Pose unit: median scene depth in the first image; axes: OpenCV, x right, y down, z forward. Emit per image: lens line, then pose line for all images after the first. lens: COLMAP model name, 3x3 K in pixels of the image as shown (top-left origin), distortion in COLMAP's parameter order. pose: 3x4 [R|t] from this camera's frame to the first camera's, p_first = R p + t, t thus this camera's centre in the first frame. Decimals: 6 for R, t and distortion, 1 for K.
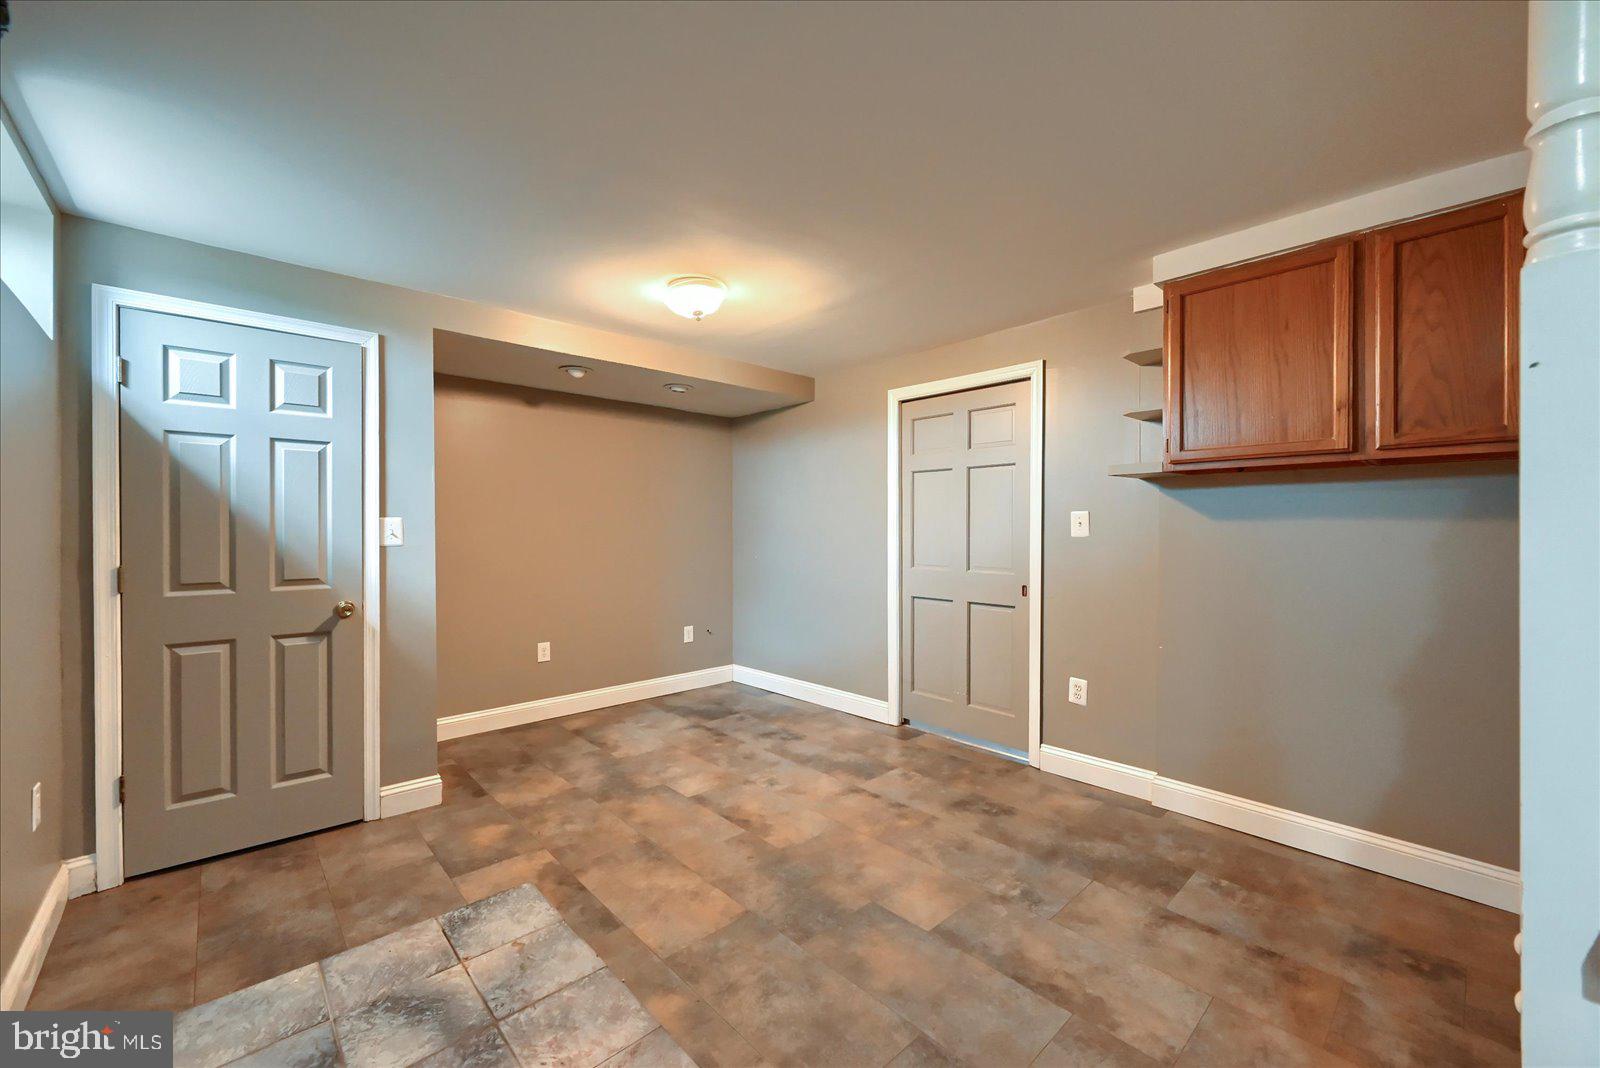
lens RADIAL K [[635.0, 0, 798.1], [0, 635.0, 531.2], [0, 0, 1]] dist [0.000467, -0.000168]
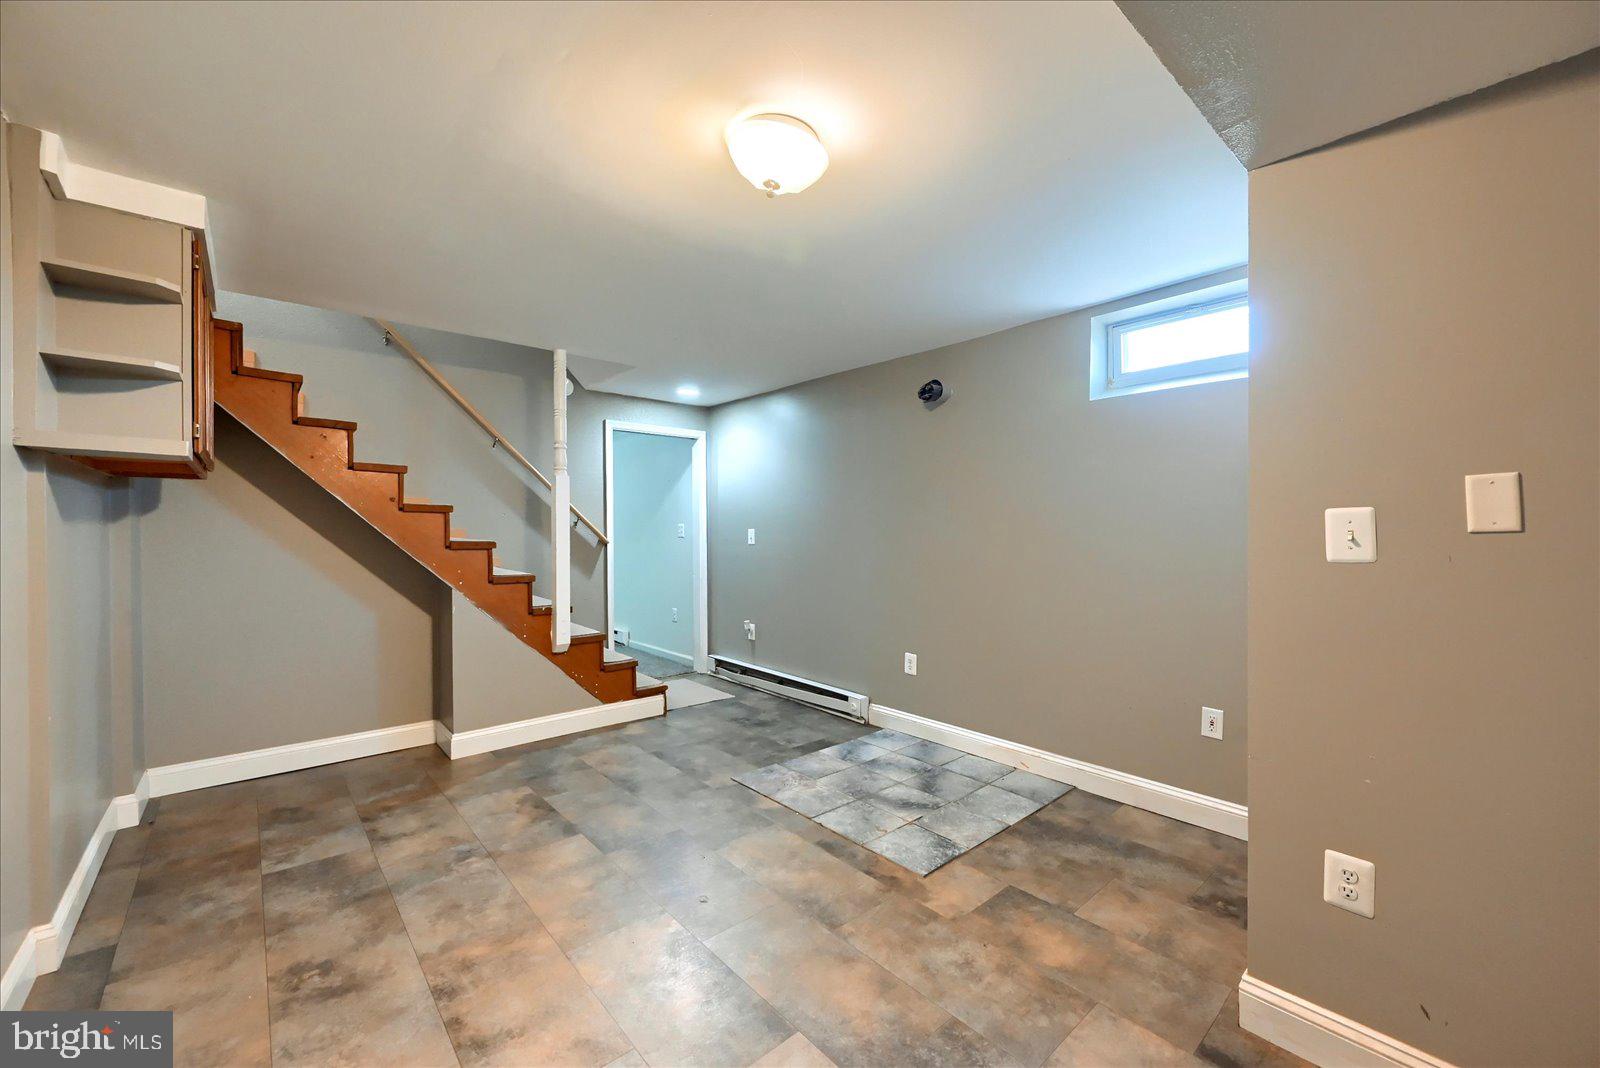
lens RADIAL K [[635.0, 0, 802.1], [0, 635.0, 530.7], [0, 0, 1]] dist [0.000467, -0.000168]
pose [[-0.999886, 0.003193, 0.014741, -0.250907], [0.003320, 0.999958, 0.008583, -0.013582], [-0.014713, 0.008631, -0.999855, 2.075025]]
